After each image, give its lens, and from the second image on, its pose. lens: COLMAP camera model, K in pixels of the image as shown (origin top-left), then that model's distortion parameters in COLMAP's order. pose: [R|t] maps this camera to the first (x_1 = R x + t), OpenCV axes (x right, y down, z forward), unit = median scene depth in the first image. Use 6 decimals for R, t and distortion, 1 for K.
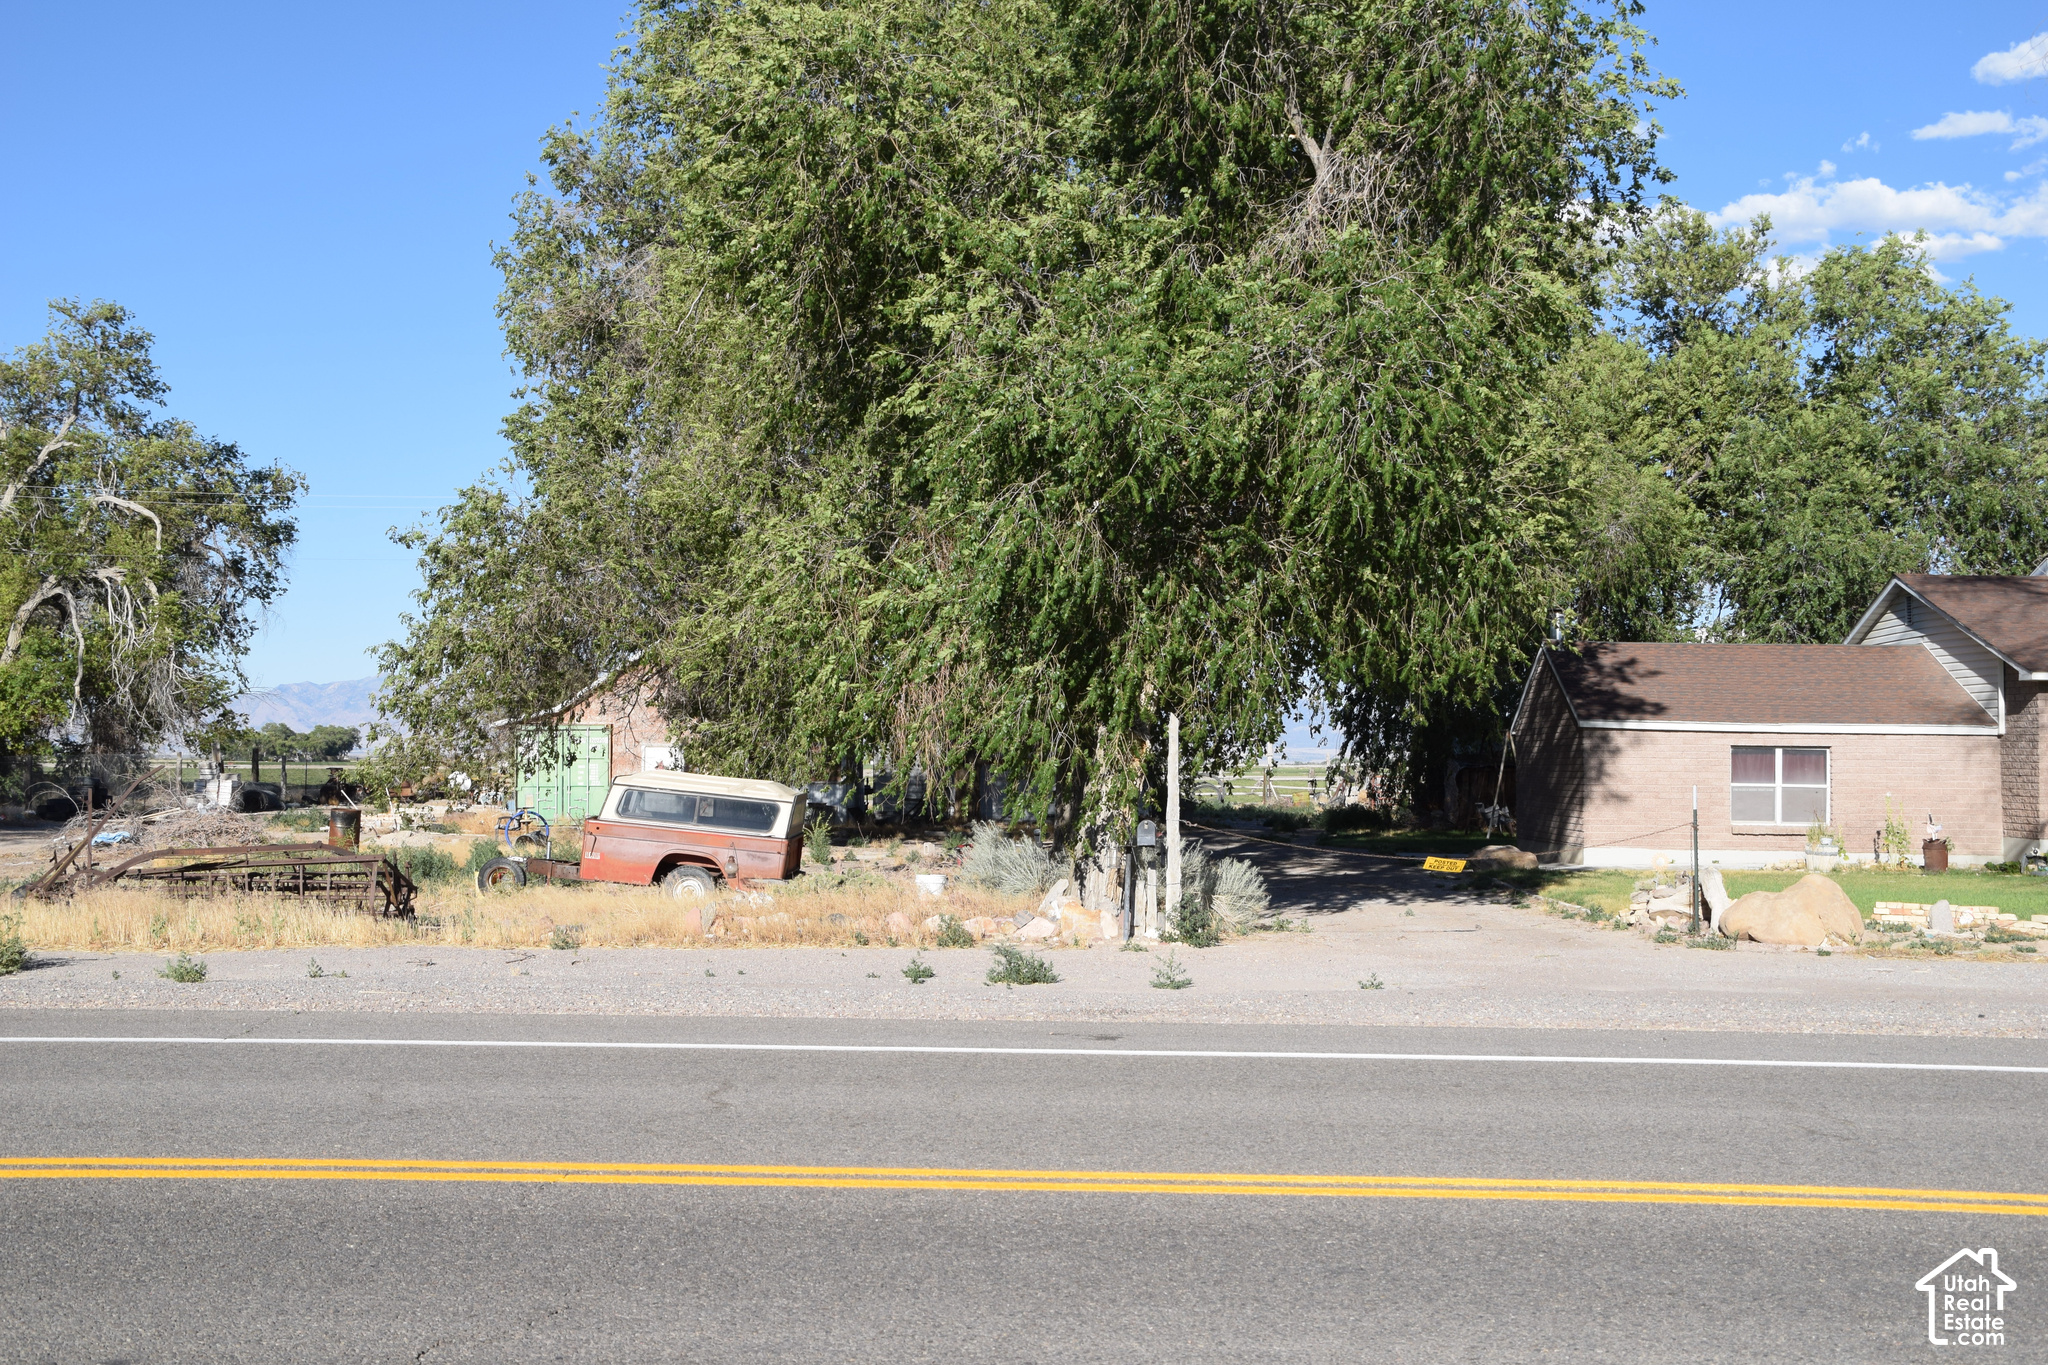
lens RADIAL K [[2650.5, 0, 1023.0], [0, 2650.5, 681.9], [0, 0, 1]] dist [0.181230, 0.000000]
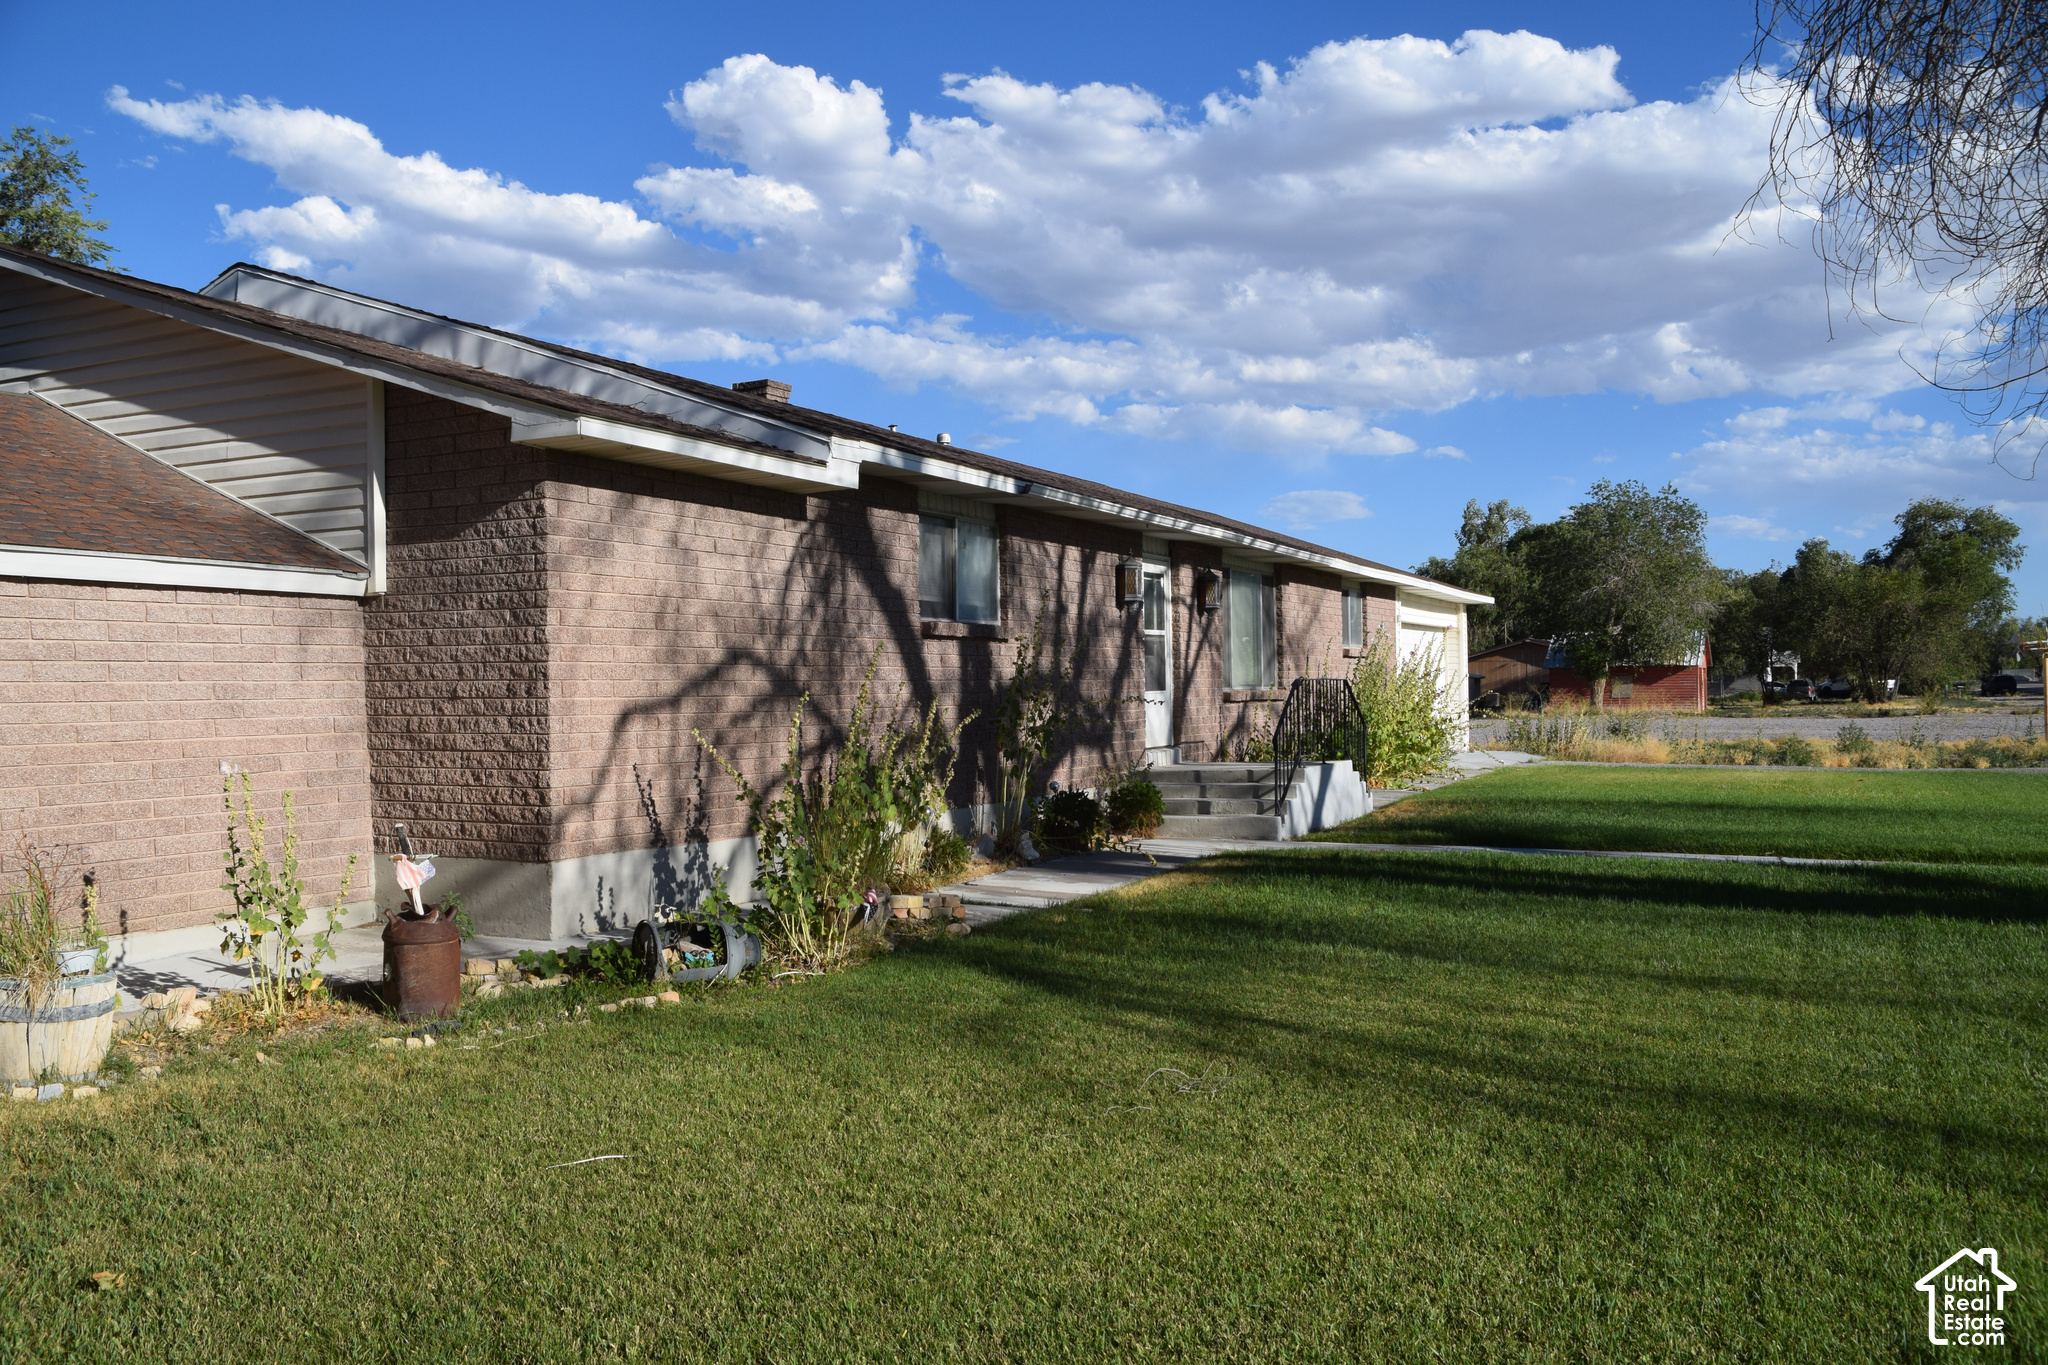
lens RADIAL K [[1642.8, 0, 1008.4], [0, 1642.8, 699.5], [0, 0, 1]] dist [-0.155580, 0.138958]
pose [[0.434750, -0.019624, 0.900338, 0.186604], [-0.010568, 0.999583, 0.026891, 0.027012], [-0.900489, -0.021206, 0.434361, 0.801024]]
